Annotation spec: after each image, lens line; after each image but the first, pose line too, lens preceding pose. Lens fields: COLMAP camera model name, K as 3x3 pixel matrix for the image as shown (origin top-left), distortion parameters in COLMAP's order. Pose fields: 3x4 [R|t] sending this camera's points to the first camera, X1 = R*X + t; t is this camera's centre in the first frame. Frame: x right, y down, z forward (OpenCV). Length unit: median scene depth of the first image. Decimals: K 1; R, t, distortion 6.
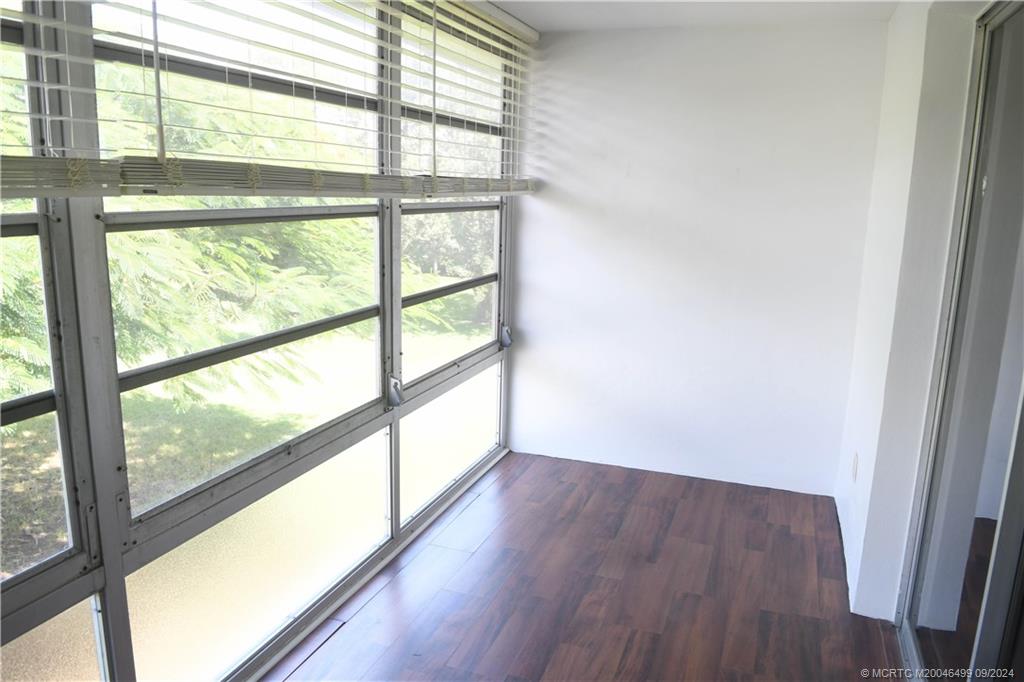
lens RADIAL K [[754.2, 0, 512.0], [0, 754.2, 341.0], [0, 0, 1]] dist [-0.014053, -0.053210]
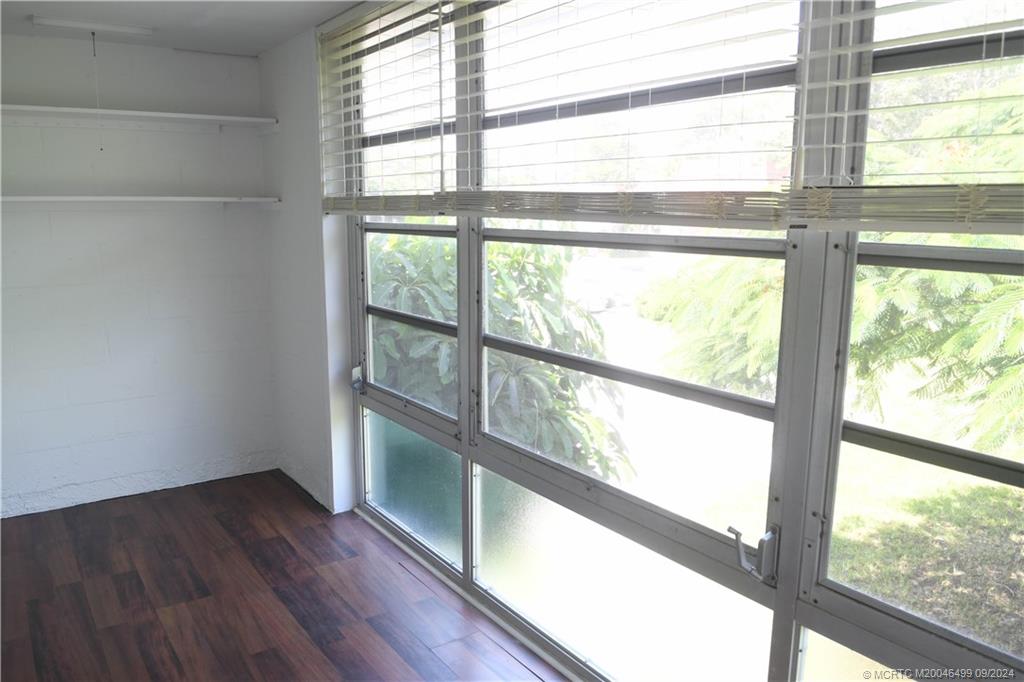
lens RADIAL K [[707.4, 0, 512.0], [0, 707.4, 341.0], [0, 0, 1]] dist [-0.031098, 0.000184]
pose [[-0.537628, 0.131791, -0.832819, 0.554957], [-0.183888, 0.945608, 0.268349, -0.288969], [0.822886, 0.297417, -0.484151, 1.494283]]
